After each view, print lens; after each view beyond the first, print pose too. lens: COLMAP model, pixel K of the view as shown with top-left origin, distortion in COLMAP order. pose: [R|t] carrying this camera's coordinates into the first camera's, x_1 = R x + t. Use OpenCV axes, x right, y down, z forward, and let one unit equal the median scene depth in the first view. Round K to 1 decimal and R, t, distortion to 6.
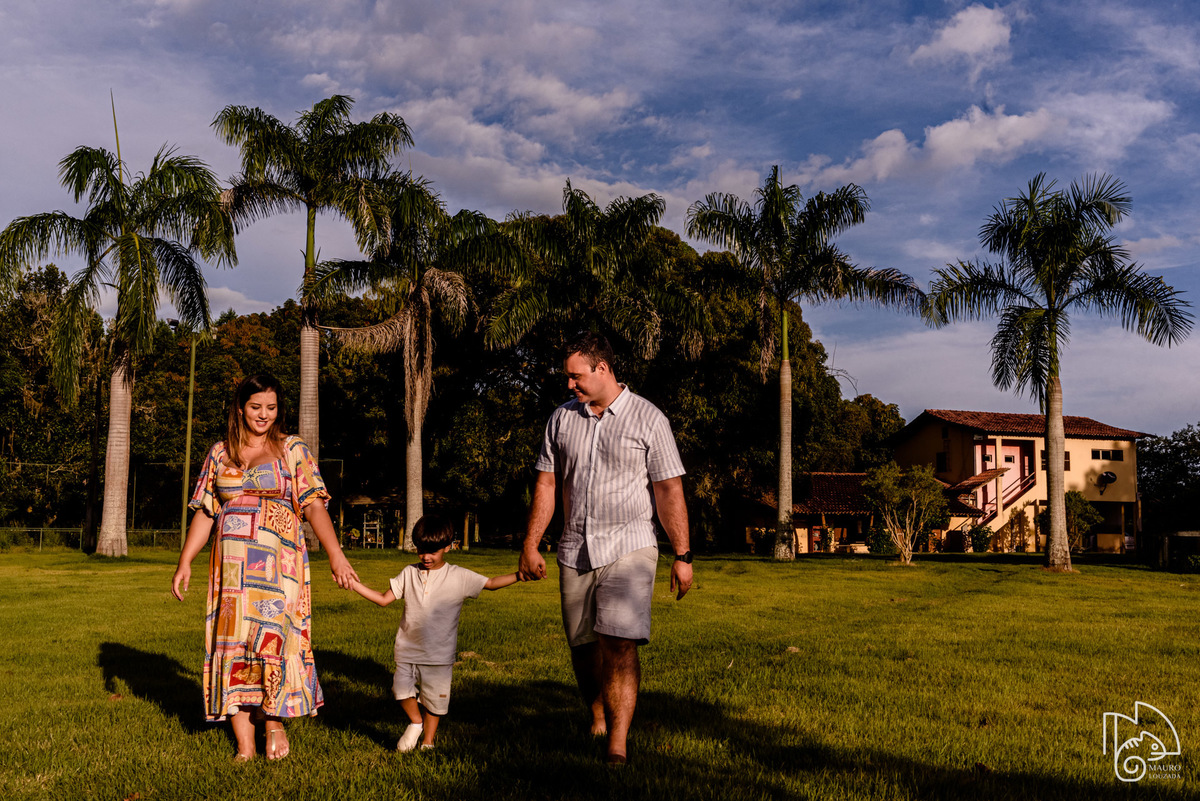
lens RADIAL K [[1527.2, 0, 599.7], [0, 1527.2, 453.0], [0, 0, 1]] dist [0.004043, 0.015839]
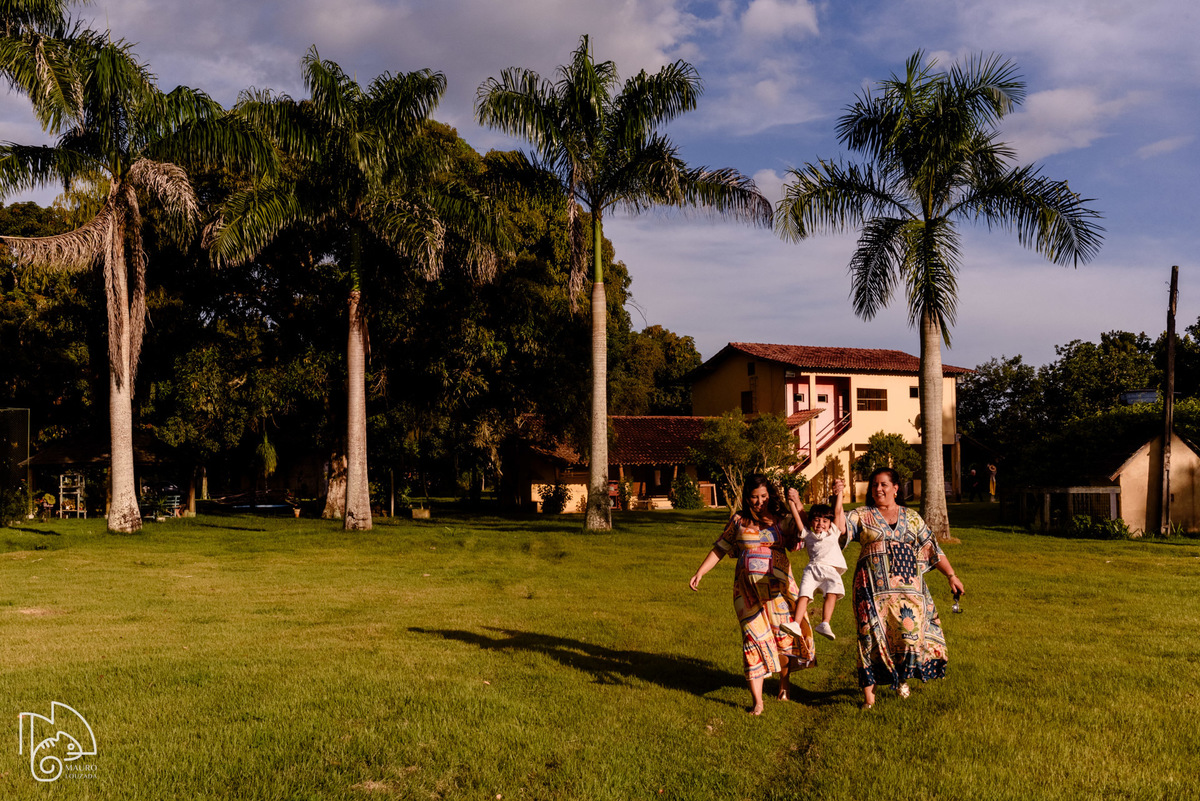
lens RADIAL K [[1527.2, 0, 599.7], [0, 1527.2, 453.0], [0, 0, 1]] dist [0.004043, 0.015839]
pose [[0.984648, -0.014842, 0.173921, -0.017850], [0.007015, 0.998938, 0.045530, -0.007429], [-0.174412, -0.043610, 0.983706, 0.193305]]
